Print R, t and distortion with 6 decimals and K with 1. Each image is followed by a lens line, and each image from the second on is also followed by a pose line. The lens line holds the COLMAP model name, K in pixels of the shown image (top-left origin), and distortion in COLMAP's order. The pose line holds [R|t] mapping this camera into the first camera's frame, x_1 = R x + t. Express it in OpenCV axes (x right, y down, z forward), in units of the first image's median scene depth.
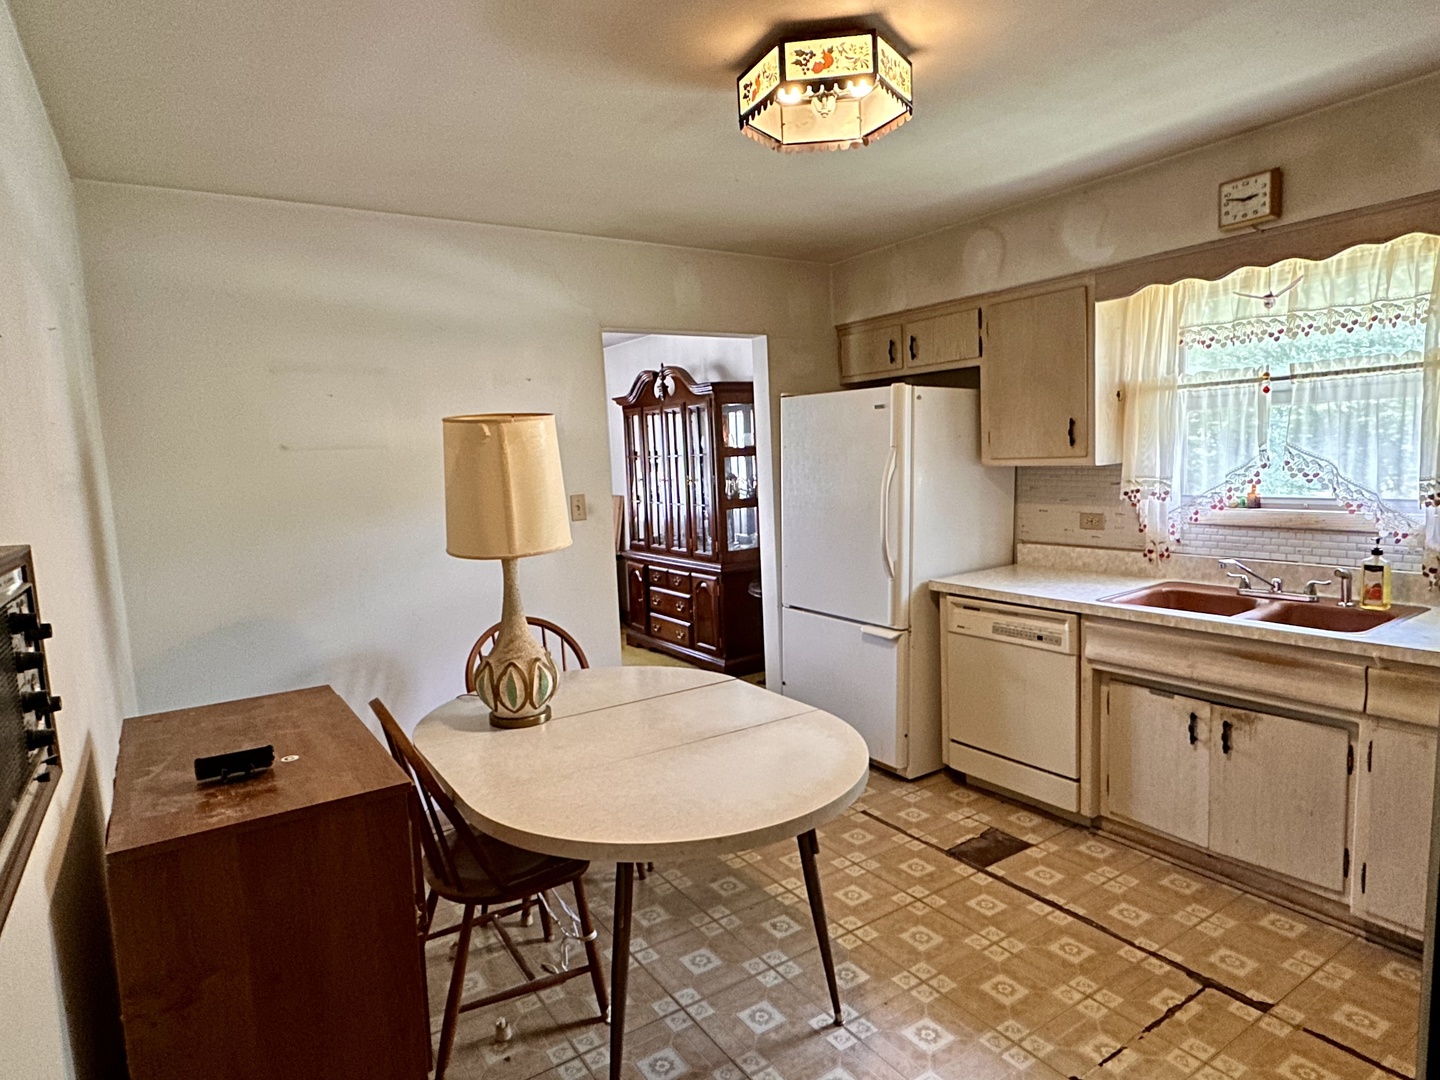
lens RADIAL K [[826.9, 0, 716.7], [0, 826.9, 540.7], [0, 0, 1]] dist [0.005052, 0.000839]
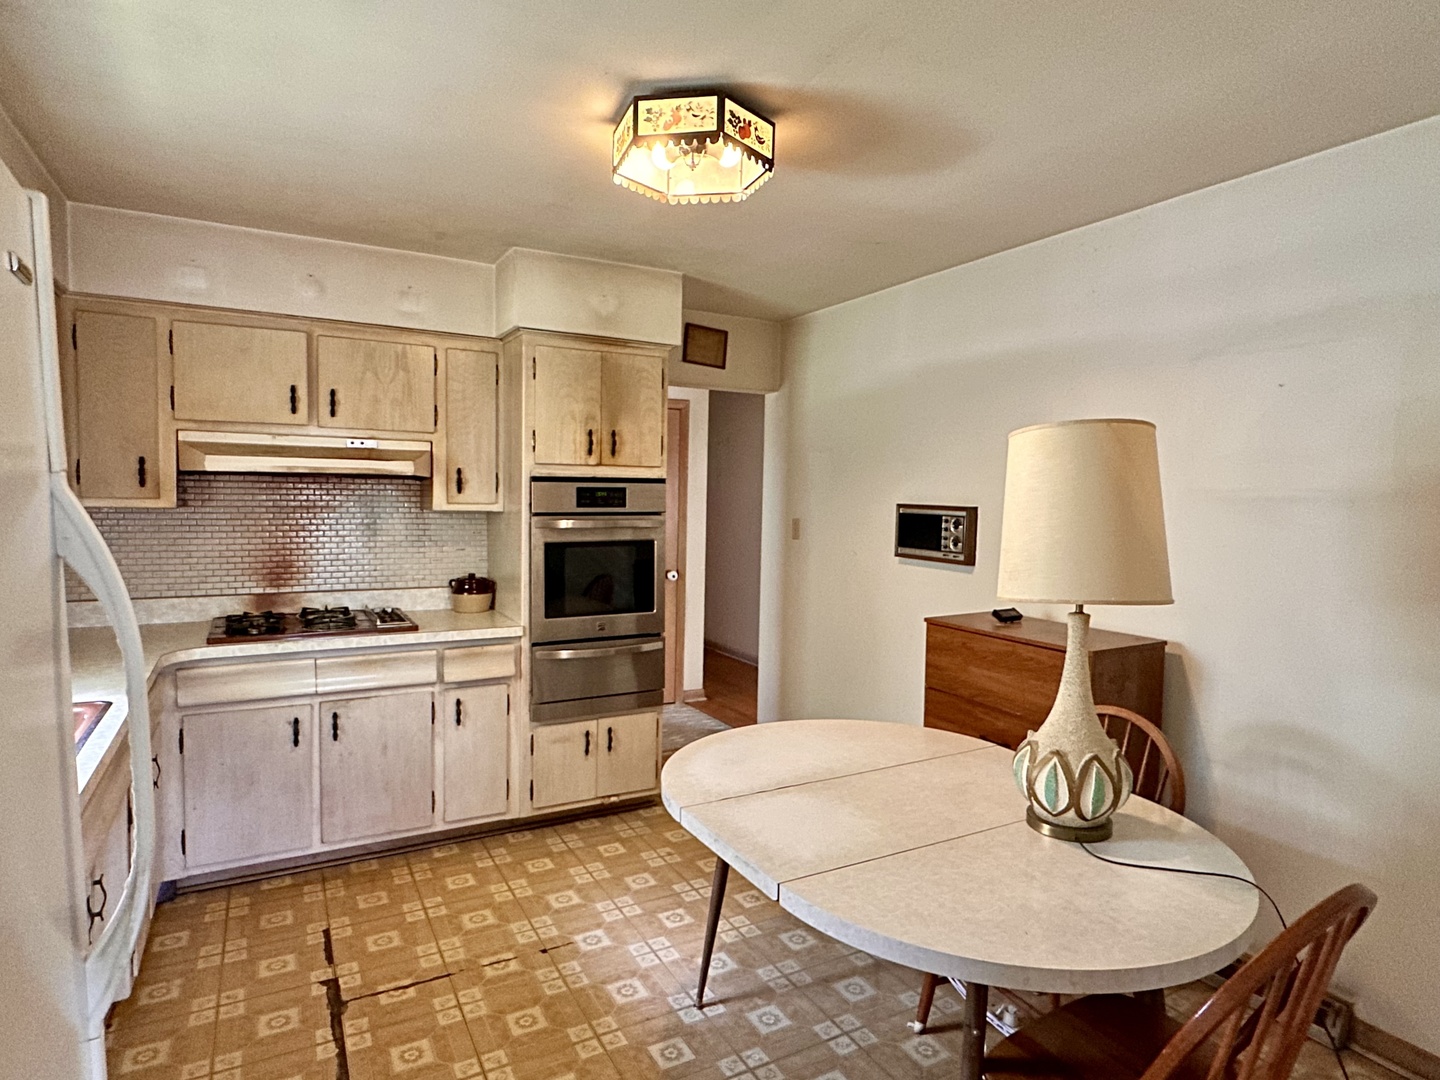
lens RADIAL K [[826.9, 0, 720.0], [0, 826.9, 546.2], [0, 0, 1]] dist [0.005052, 0.000839]
pose [[-0.996361, 0.018397, 0.083225, 0.016794], [0.032763, 0.984077, 0.174699, -0.206166], [-0.078686, 0.176790, -0.981098, 1.931937]]
